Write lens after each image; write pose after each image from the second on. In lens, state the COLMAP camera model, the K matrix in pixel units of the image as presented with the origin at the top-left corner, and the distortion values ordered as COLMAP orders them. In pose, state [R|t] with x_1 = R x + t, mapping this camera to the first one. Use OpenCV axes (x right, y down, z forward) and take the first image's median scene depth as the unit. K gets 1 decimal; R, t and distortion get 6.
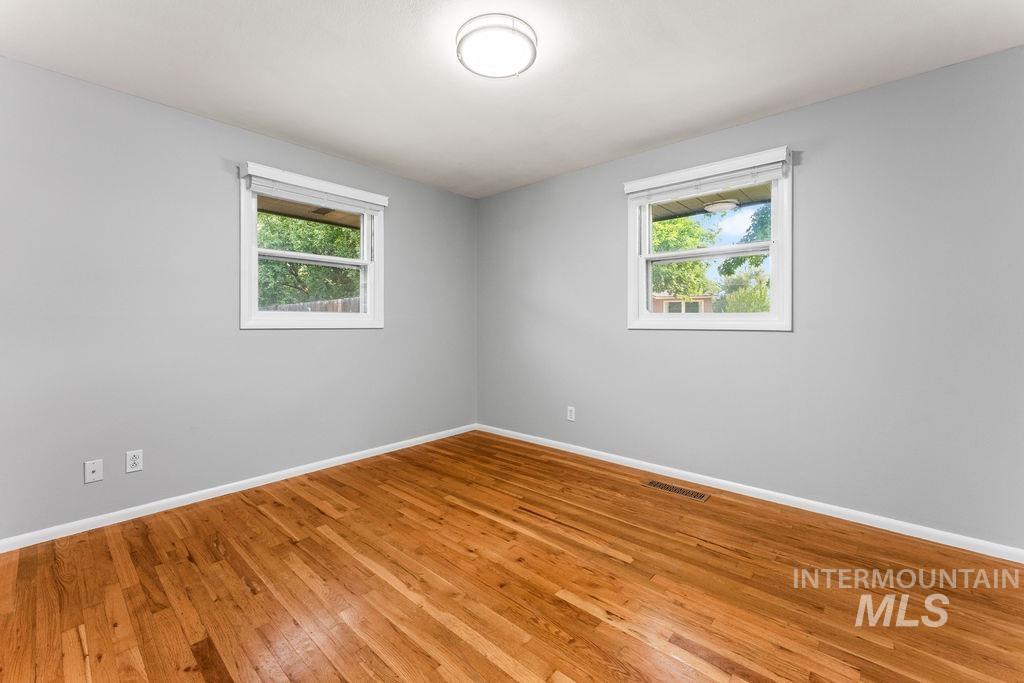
lens RADIAL K [[406.9, 0, 510.9], [0, 406.9, 335.8], [0, 0, 1]] dist [0.009258, -0.000174]
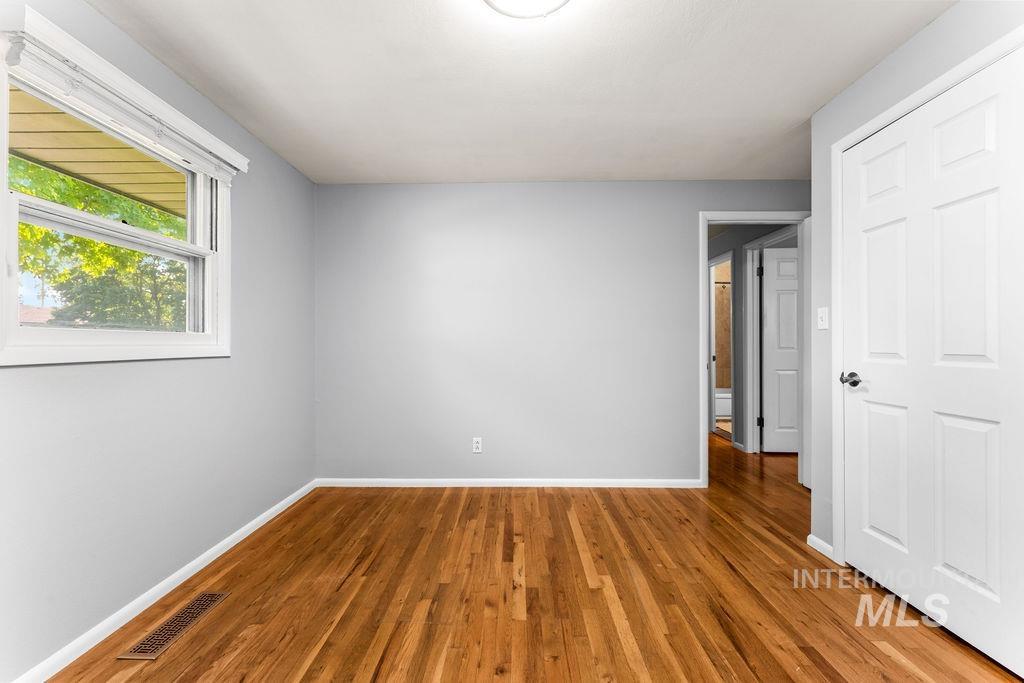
lens RADIAL K [[406.9, 0, 510.9], [0, 406.9, 335.8], [0, 0, 1]] dist [0.009258, -0.000174]
pose [[-0.643411, 0.015776, 0.765358, -0.543537], [0.026165, 0.999657, 0.001390, -0.051915], [-0.765074, 0.020920, -0.643603, 1.402242]]
